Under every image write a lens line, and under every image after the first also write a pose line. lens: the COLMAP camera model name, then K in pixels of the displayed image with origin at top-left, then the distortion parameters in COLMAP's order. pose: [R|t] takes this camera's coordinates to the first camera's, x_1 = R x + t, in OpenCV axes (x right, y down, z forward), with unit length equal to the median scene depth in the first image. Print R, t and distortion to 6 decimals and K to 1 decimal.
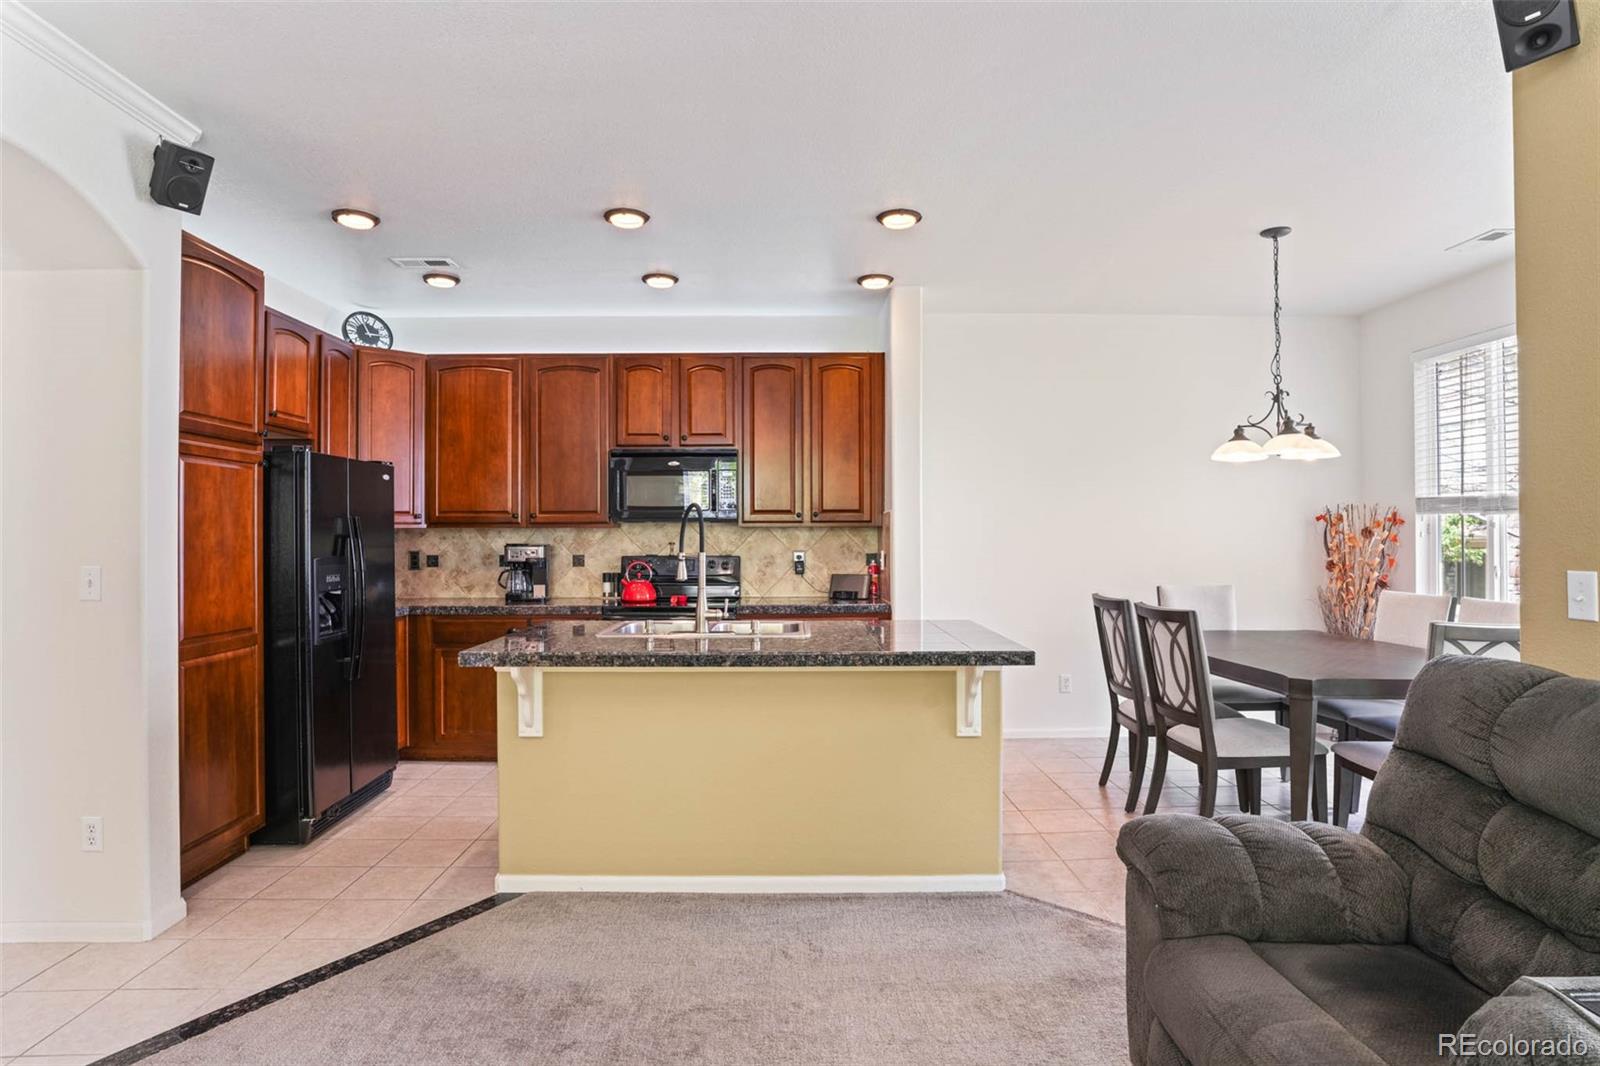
lens RADIAL K [[877.7, 0, 799.6], [0, 877.7, 540.4], [0, 0, 1]] dist [-0.051573, 0.023265]
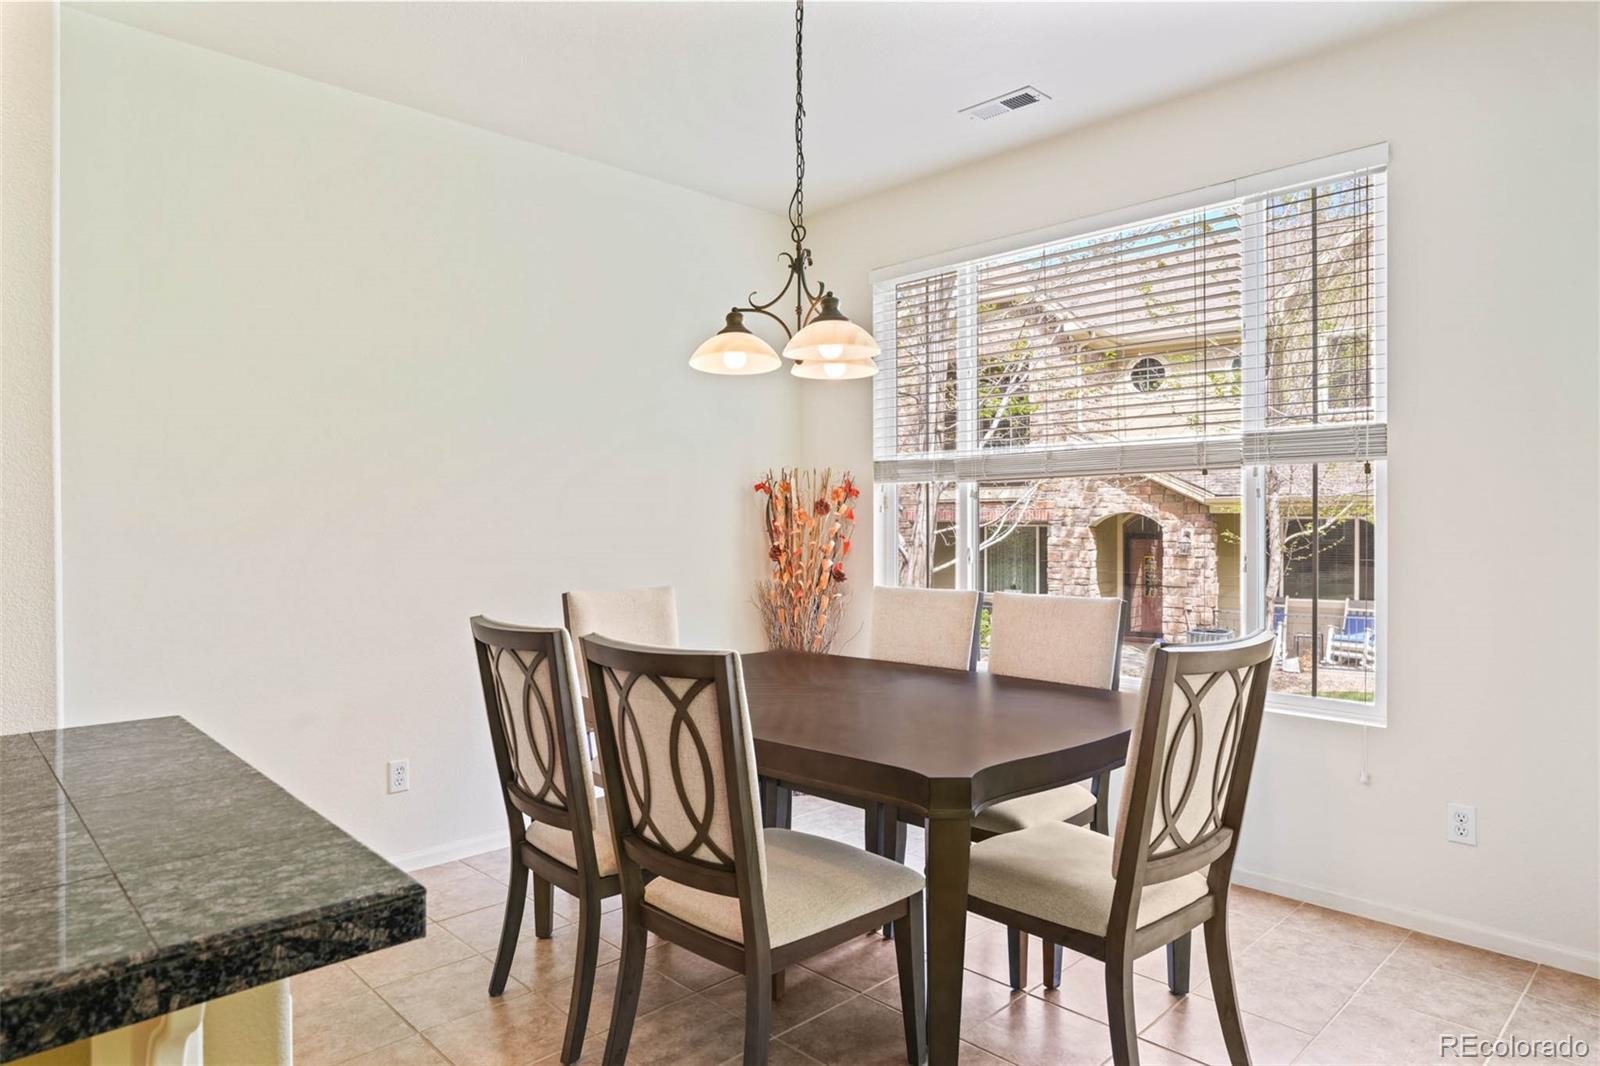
lens RADIAL K [[966.9, 0, 800.0], [0, 966.9, 533.0], [0, 0, 1]] dist [-0.041007, 0.001373]
pose [[0.738581, -0.003455, 0.674156, 0.113251], [0.000896, 0.999991, 0.004144, 0.012482], [-0.674164, -0.002456, 0.738578, 0.507212]]
